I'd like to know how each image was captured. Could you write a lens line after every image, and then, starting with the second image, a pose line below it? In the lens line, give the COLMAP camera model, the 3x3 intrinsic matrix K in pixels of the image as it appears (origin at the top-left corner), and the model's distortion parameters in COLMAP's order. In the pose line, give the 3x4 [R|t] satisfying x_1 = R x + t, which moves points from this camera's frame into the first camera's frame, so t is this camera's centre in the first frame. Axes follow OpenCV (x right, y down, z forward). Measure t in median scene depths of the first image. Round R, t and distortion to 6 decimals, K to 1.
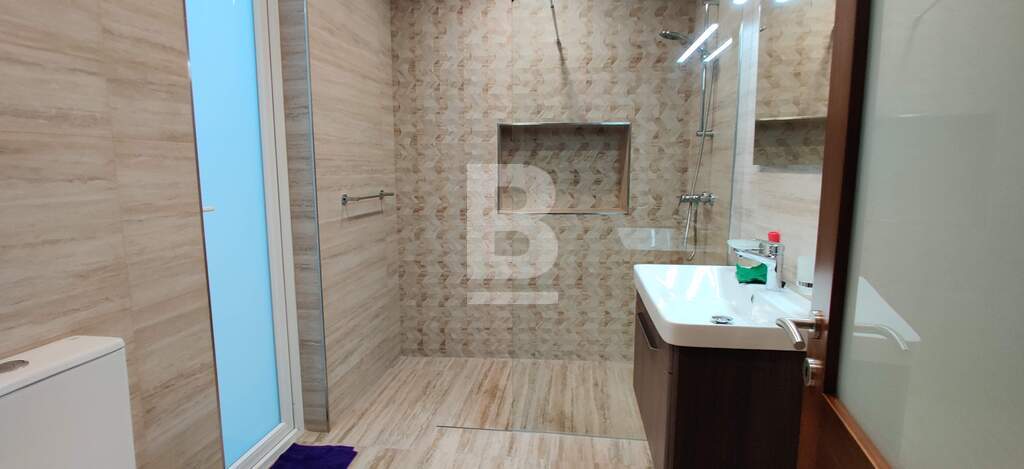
lens RADIAL K [[511.7, 0, 511.5], [0, 511.7, 235.3], [0, 0, 1]] dist [-0.000734, -0.002032]
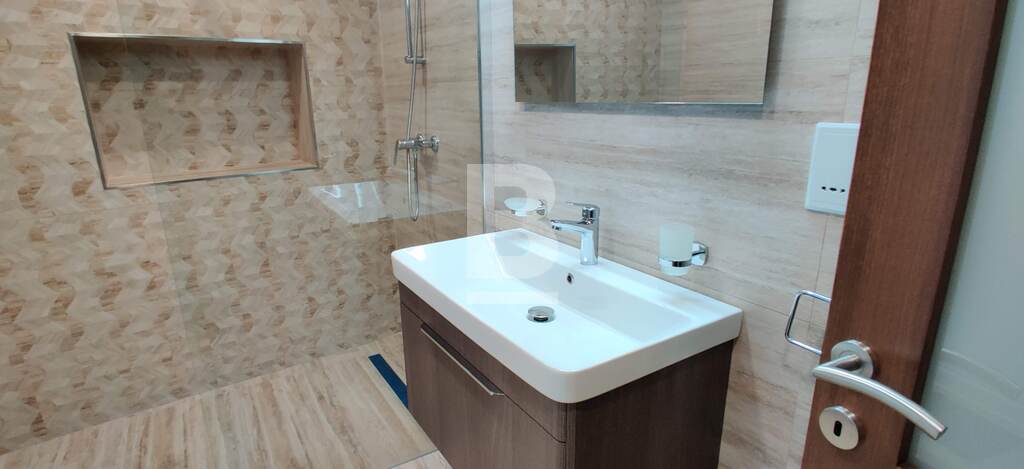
lens RADIAL K [[511.7, 0, 509.2], [0, 511.7, 239.0], [0, 0, 1]] dist [-0.000734, -0.002032]
pose [[0.771000, -0.186122, 0.609030, -0.035437], [0.100273, 0.979889, 0.172517, -0.040111], [-0.628892, -0.071941, 0.774158, 0.224213]]
